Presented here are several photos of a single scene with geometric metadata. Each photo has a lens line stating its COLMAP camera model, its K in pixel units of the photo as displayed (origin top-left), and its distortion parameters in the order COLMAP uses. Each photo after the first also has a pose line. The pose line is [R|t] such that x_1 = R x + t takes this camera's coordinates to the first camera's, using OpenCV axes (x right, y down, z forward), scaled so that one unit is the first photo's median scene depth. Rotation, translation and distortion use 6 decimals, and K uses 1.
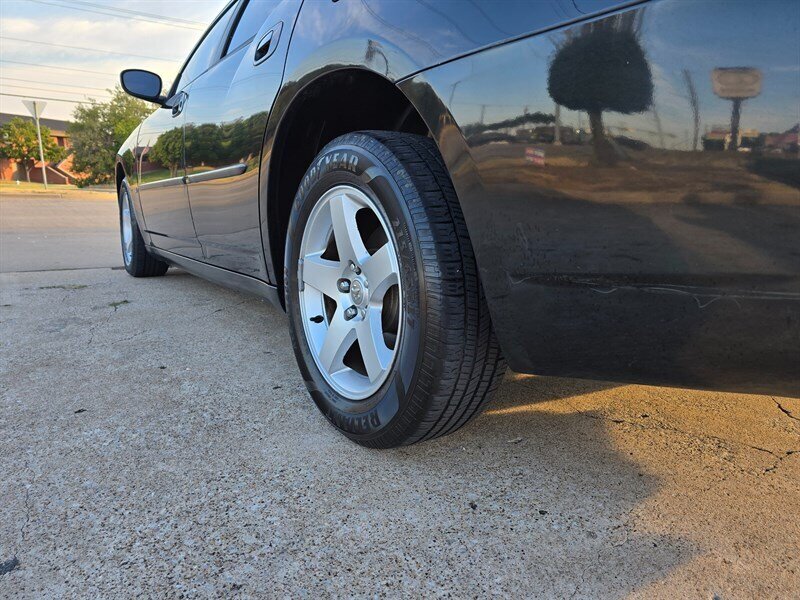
lens RADIAL K [[561.3, 0, 411.3], [0, 561.3, 301.8], [0, 0, 1]] dist [0.049203, -0.045839]
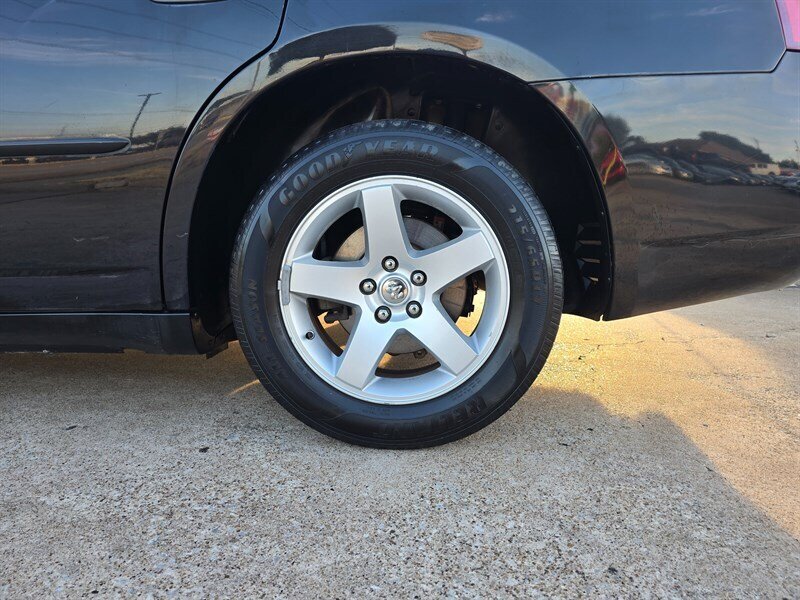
lens RADIAL K [[561.4, 0, 385.9], [0, 561.4, 301.7], [0, 0, 1]] dist [0.057038, -0.049526]
pose [[0.567190, -0.113250, 0.815764, -1.107112], [0.153017, 0.987746, 0.030735, -0.037394], [-0.809248, 0.107393, 0.577568, 0.608185]]
